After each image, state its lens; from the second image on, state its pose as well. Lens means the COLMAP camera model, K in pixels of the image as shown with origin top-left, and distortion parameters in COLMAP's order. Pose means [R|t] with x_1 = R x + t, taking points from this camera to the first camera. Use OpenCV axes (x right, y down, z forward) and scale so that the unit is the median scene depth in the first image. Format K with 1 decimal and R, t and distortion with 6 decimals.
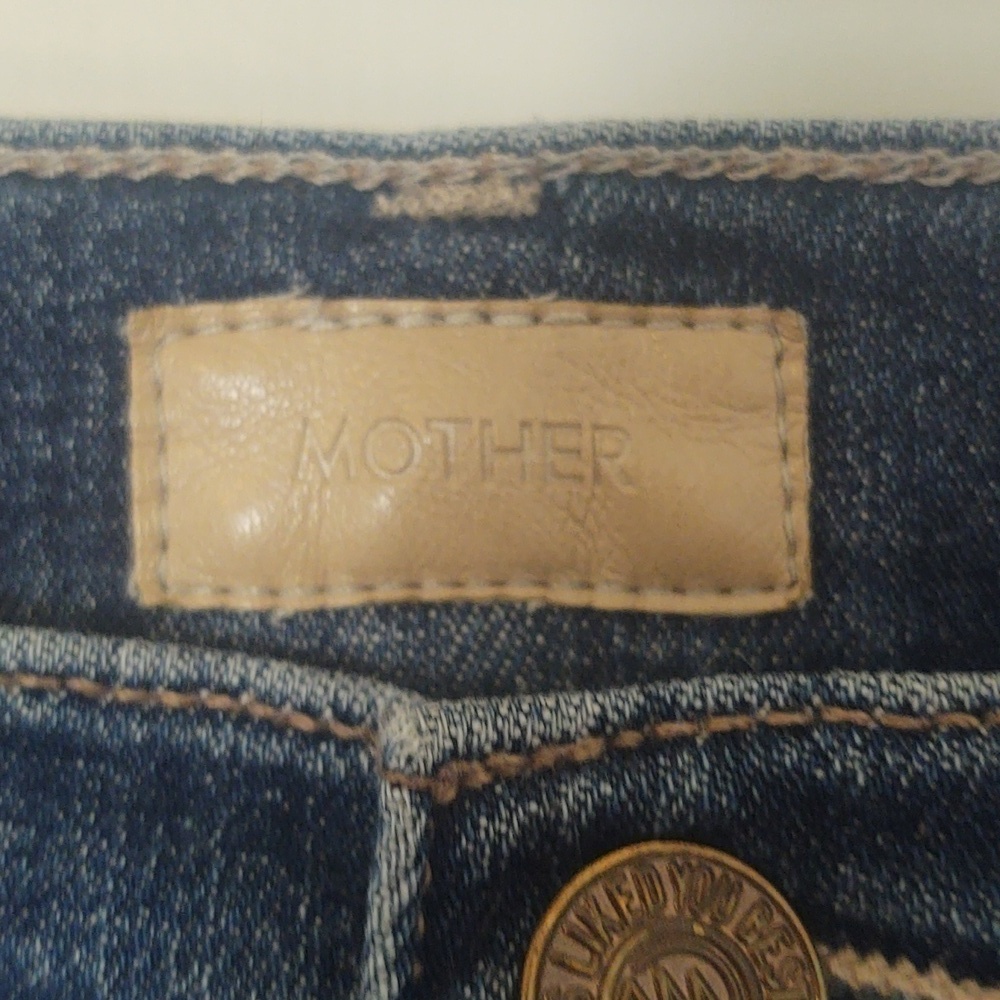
lens RADIAL K [[1737.9, 0, 500.5], [0, 1737.9, 496.2], [0, 0, 1]] dist [0.091539, 0.000000]
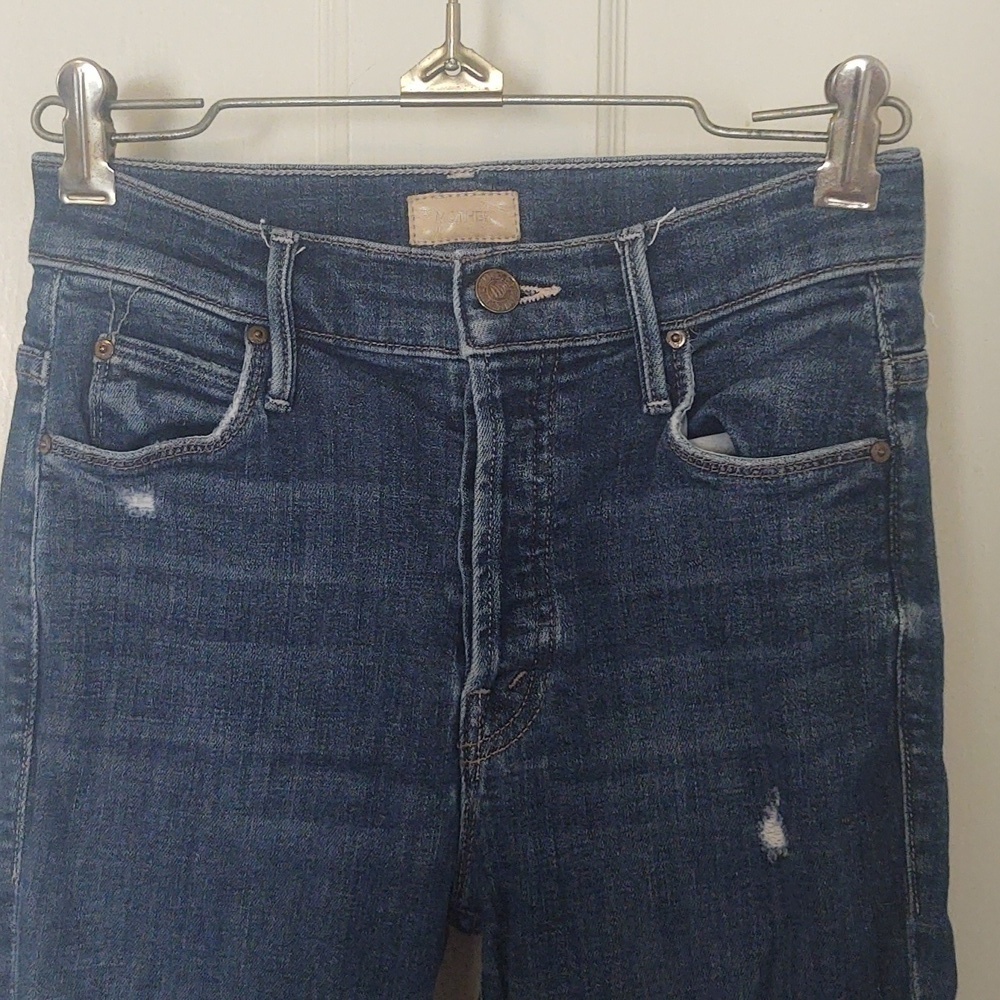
lens RADIAL K [[1737.9, 0, 499.3], [0, 1737.9, 502.8], [0, 0, 1]] dist [0.091539, 0.000000]
pose [[0.999146, -0.041286, 0.001785, 0.052951], [0.041179, 0.998327, 0.040599, 0.751517], [-0.003459, -0.040491, 0.999174, -5.289845]]
